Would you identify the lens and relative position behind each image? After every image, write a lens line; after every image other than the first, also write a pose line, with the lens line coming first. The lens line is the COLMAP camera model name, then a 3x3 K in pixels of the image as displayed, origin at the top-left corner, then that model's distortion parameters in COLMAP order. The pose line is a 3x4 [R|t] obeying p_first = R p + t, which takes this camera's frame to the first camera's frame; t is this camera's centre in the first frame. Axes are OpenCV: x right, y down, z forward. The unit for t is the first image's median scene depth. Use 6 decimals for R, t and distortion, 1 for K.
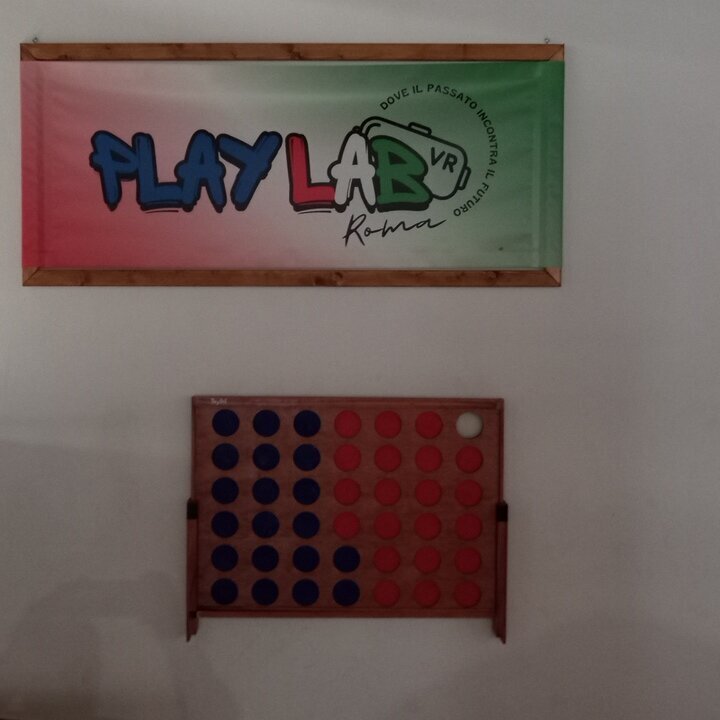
lens RADIAL K [[1131.6, 0, 359.6], [0, 1131.6, 360.7], [0, 0, 1]] dist [0.030582, 0.000000]
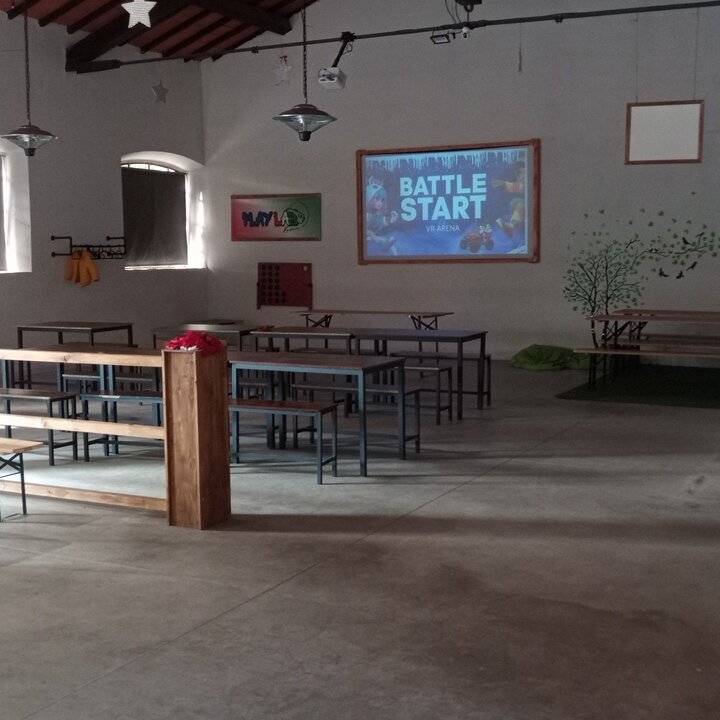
lens RADIAL K [[1131.6, 0, 359.6], [0, 1131.6, 360.1], [0, 0, 1]] dist [0.030582, 0.000000]
pose [[0.890668, 0.042548, -0.452659, 2.652134], [-0.022157, 0.998491, 0.050255, 0.208630], [0.454114, -0.034731, 0.890267, -3.452660]]
